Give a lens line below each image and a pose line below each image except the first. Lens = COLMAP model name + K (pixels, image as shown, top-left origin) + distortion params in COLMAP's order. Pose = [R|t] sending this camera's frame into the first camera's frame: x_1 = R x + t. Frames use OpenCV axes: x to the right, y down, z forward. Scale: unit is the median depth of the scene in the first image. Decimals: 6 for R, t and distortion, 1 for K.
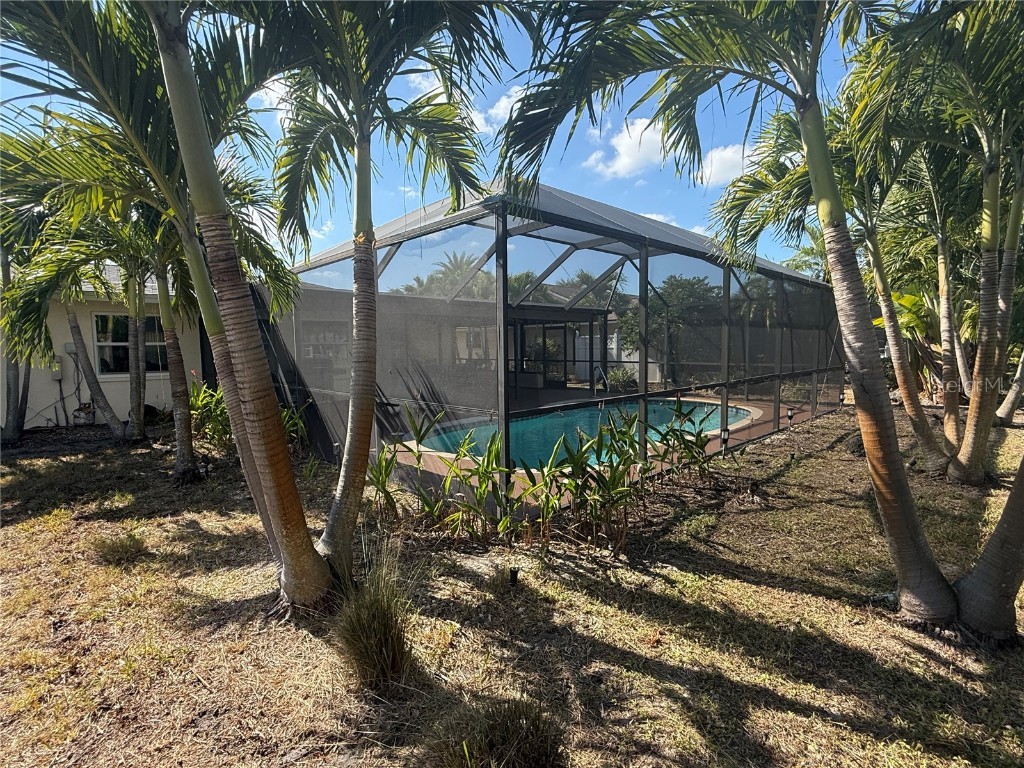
lens RADIAL K [[489.2, 0, 512.0], [0, 489.2, 384.0], [0, 0, 1]] dist [-0.001924, -0.000723]
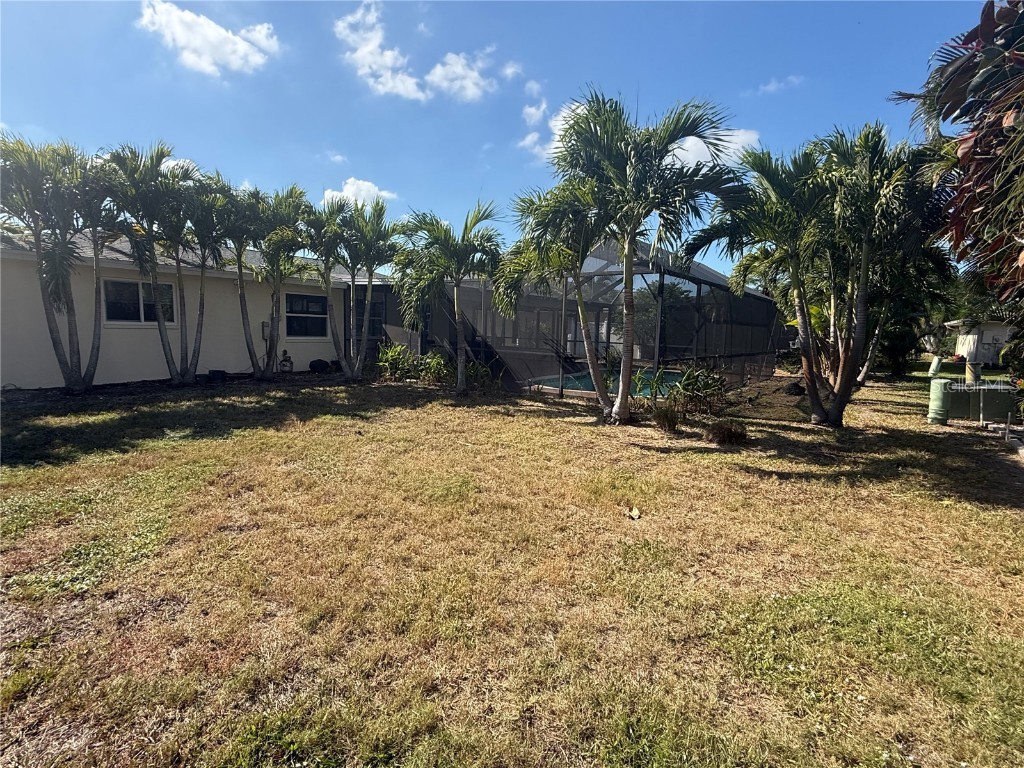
lens RADIAL K [[489.2, 0, 512.0], [0, 489.2, 384.0], [0, 0, 1]] dist [-0.001924, -0.000723]
pose [[0.989883, 0.029502, 0.138785, -0.475473], [-0.034813, 0.998745, 0.035997, 0.053961], [-0.137549, -0.040464, 0.989668, -0.562699]]
